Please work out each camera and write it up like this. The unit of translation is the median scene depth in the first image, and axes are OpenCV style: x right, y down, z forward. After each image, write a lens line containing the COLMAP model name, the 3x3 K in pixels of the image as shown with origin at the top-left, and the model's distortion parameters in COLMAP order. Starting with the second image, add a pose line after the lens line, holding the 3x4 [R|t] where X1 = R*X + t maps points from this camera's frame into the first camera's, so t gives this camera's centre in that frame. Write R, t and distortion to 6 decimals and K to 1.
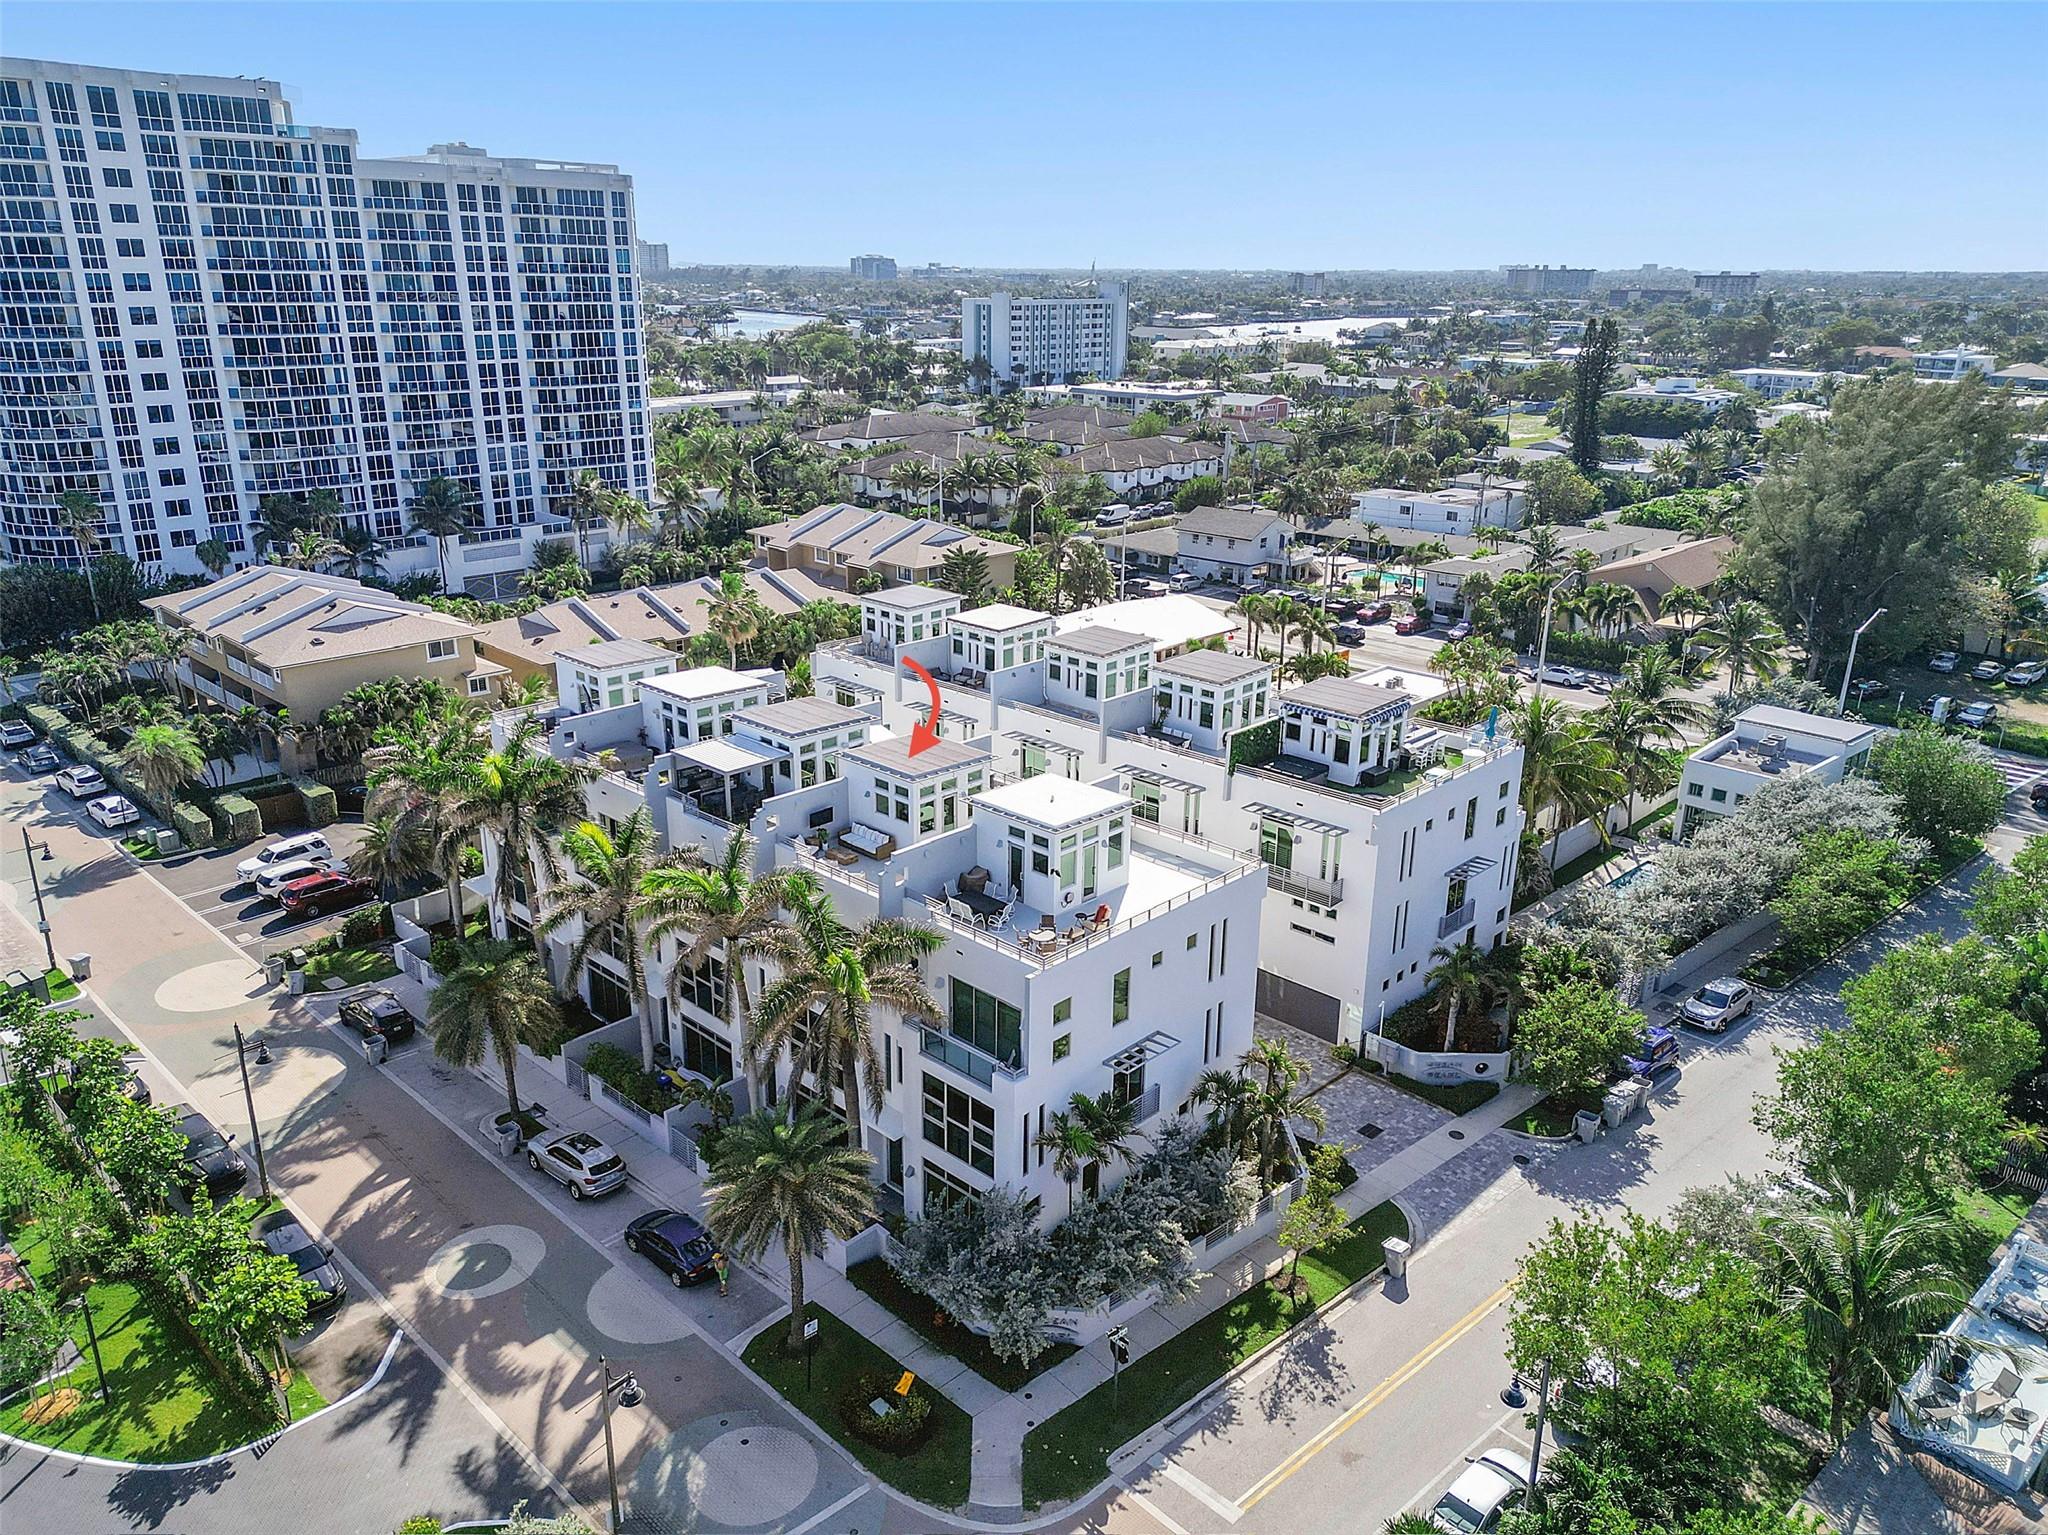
lens RADIAL K [[1455.2, 0, 1029.6], [0, 1455.2, 776.4], [0, 0, 1]] dist [0.072240, -0.073250]
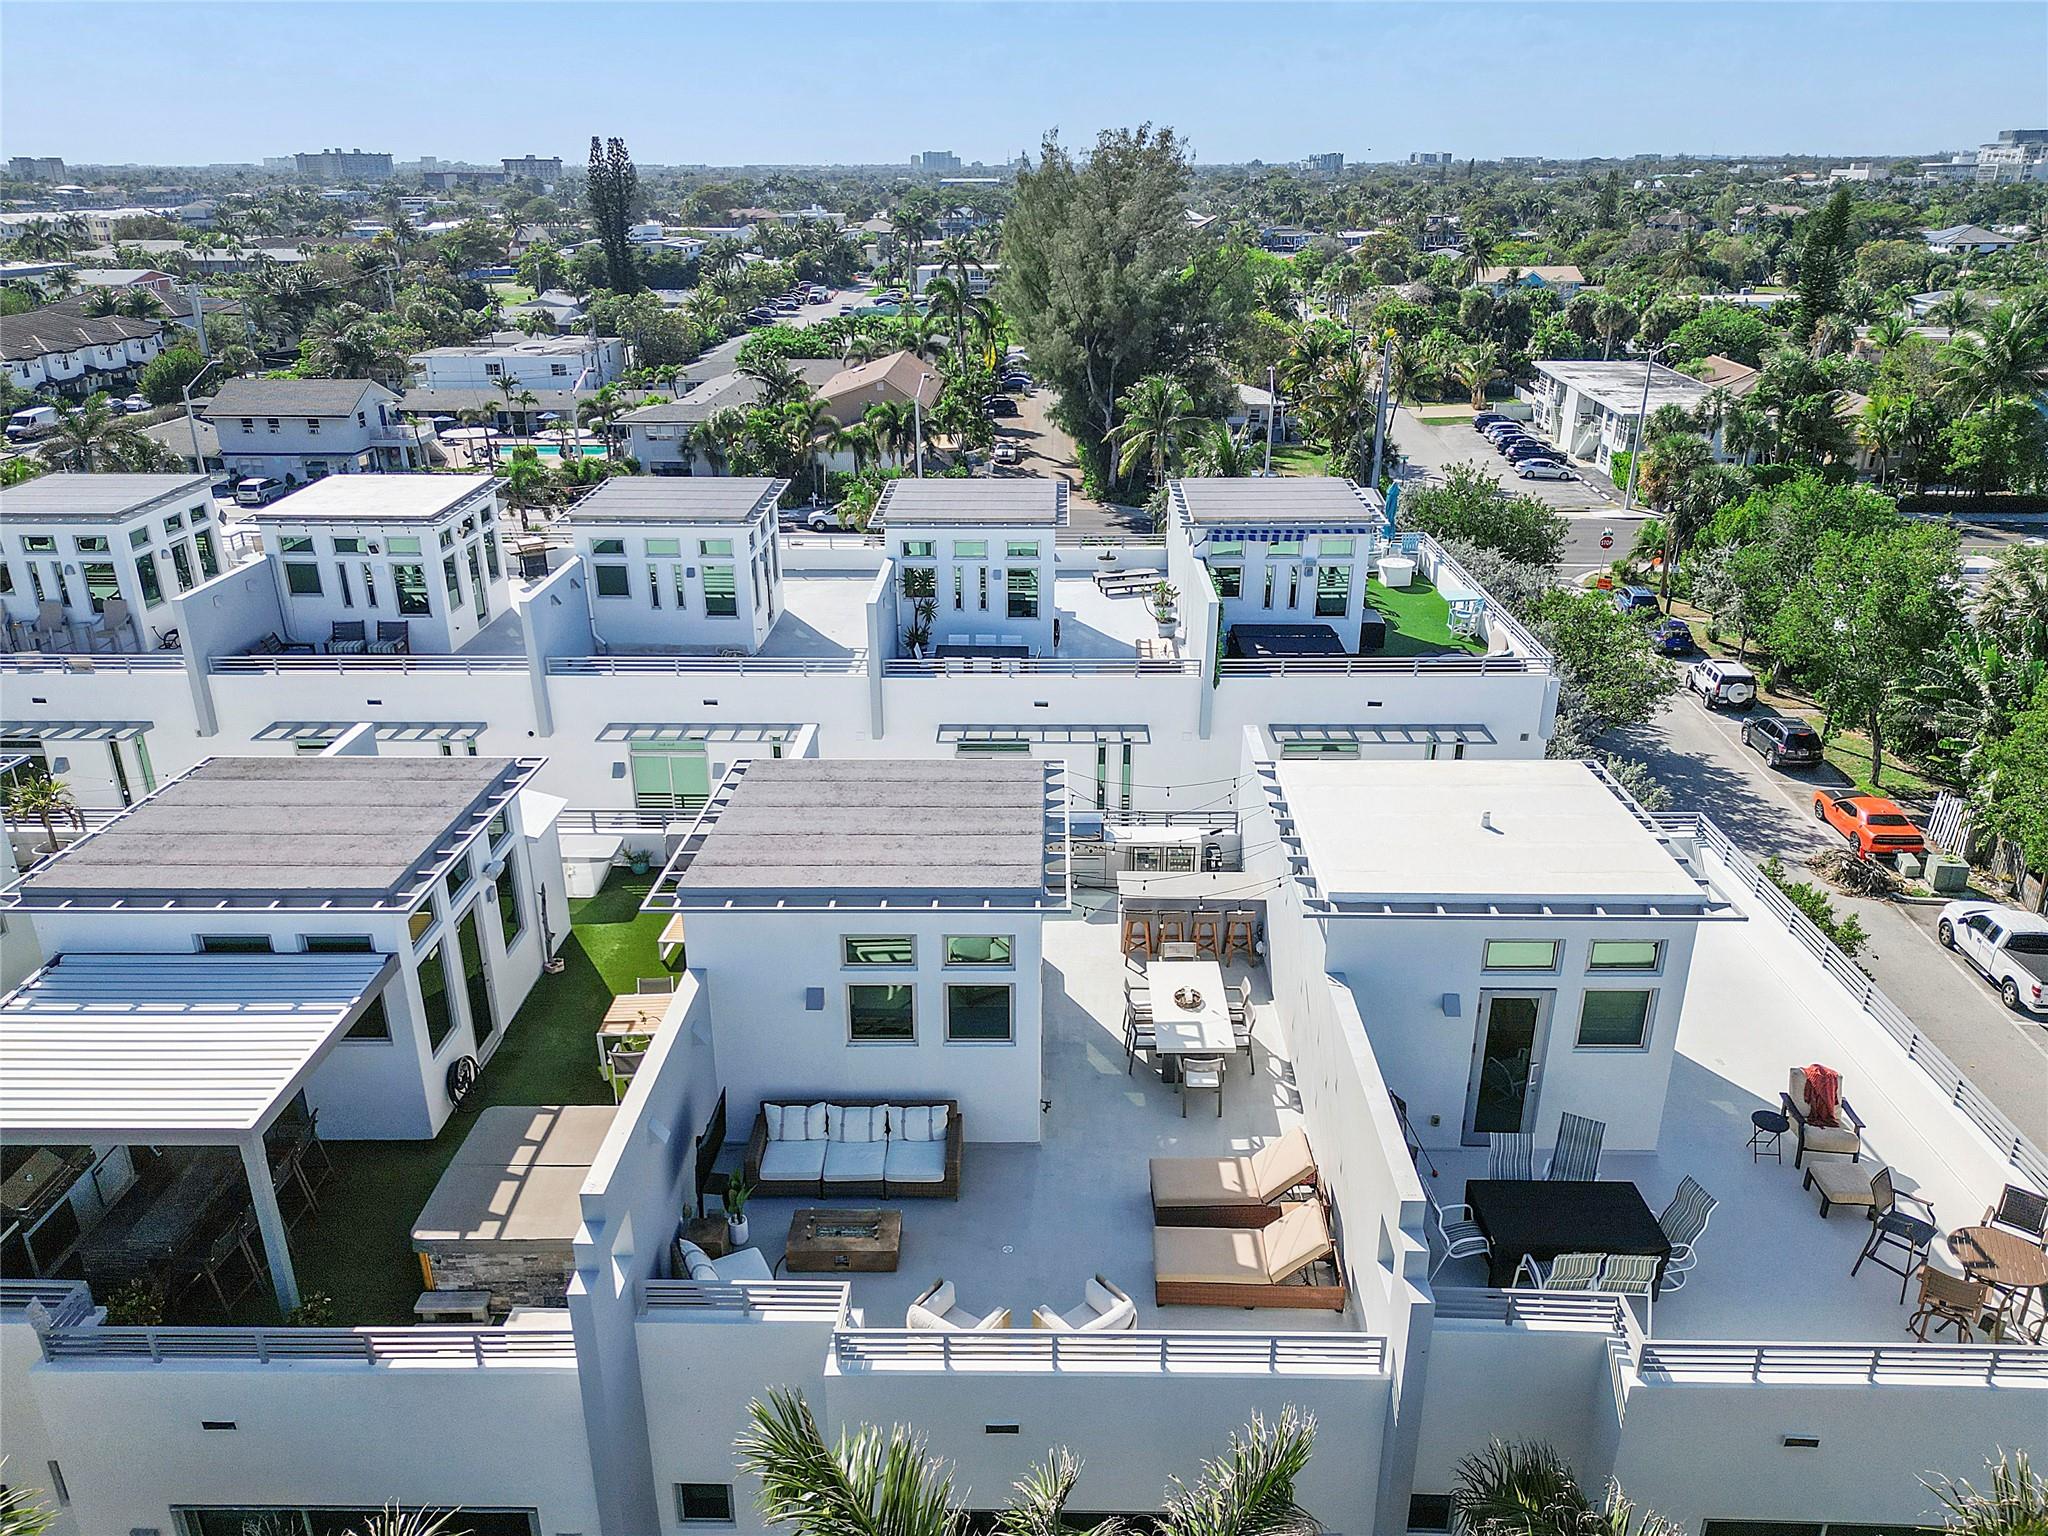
lens RADIAL K [[1455.2, 0, 1029.6], [0, 1455.2, 776.9], [0, 0, 1]] dist [0.072240, -0.073250]
pose [[0.734107, -0.270654, 0.622762, -0.107384], [0.233467, 0.961822, 0.142800, -0.026893], [-0.637636, 0.040564, 0.769269, 0.318228]]
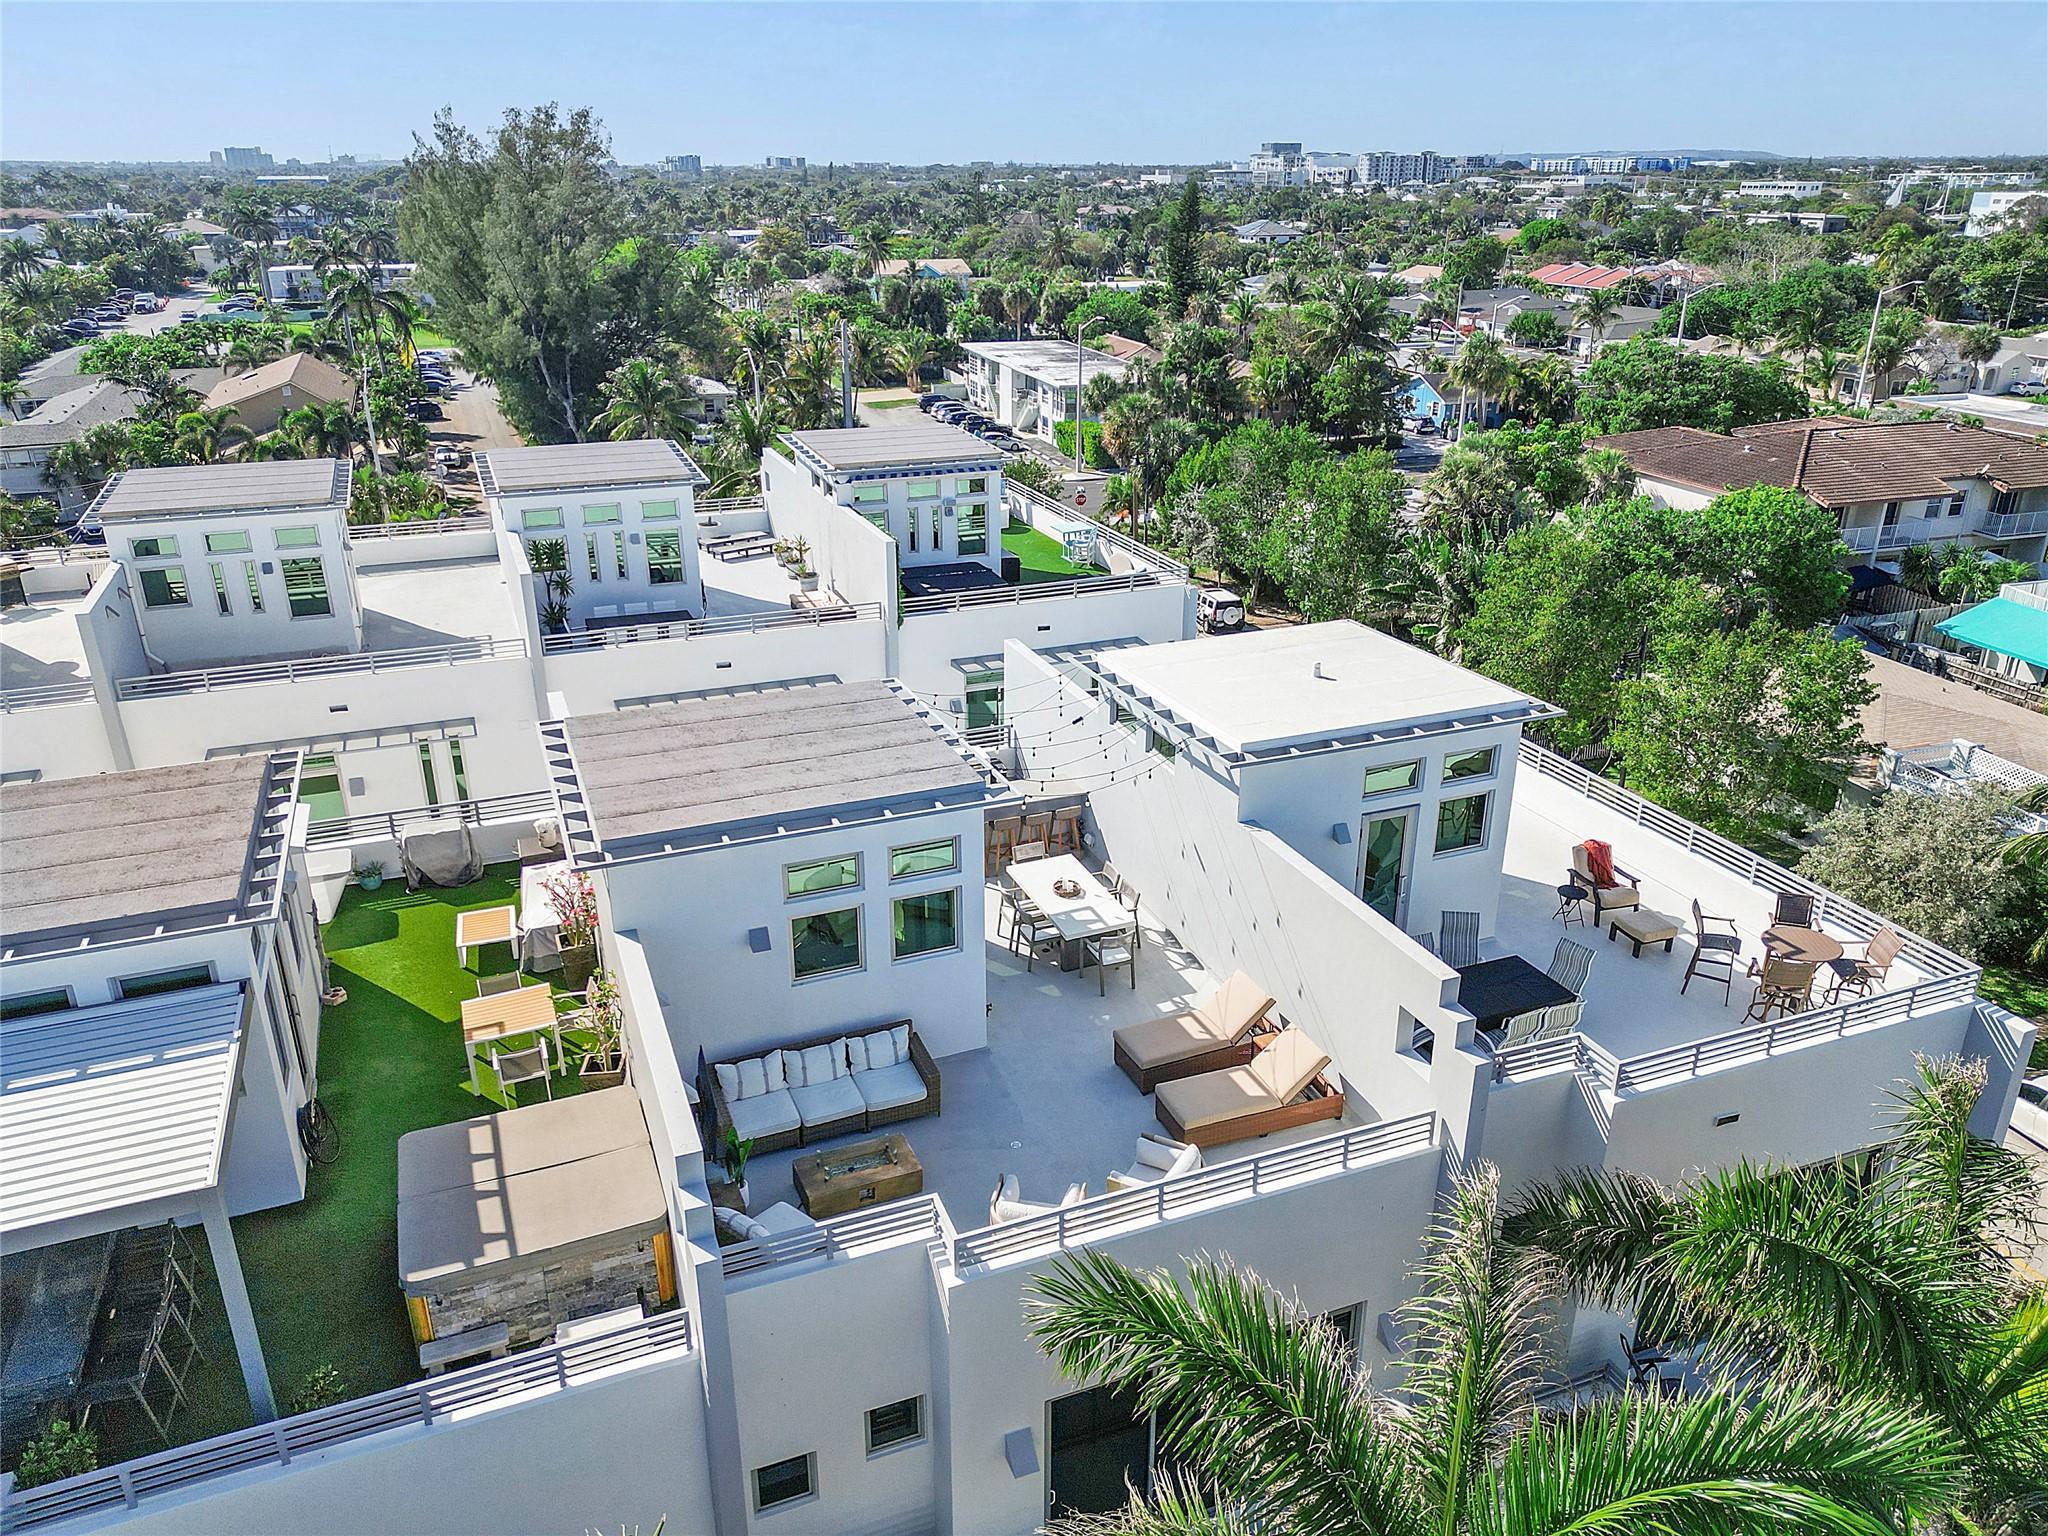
lens RADIAL K [[1455.2, 0, 1029.6], [0, 1455.2, 776.9], [0, 0, 1]] dist [0.072240, -0.073250]
pose [[0.413424, -0.357308, 0.837503, -0.132070], [0.305740, 0.920861, 0.241947, -0.028486], [-0.857673, 0.156031, 0.489950, 0.349921]]
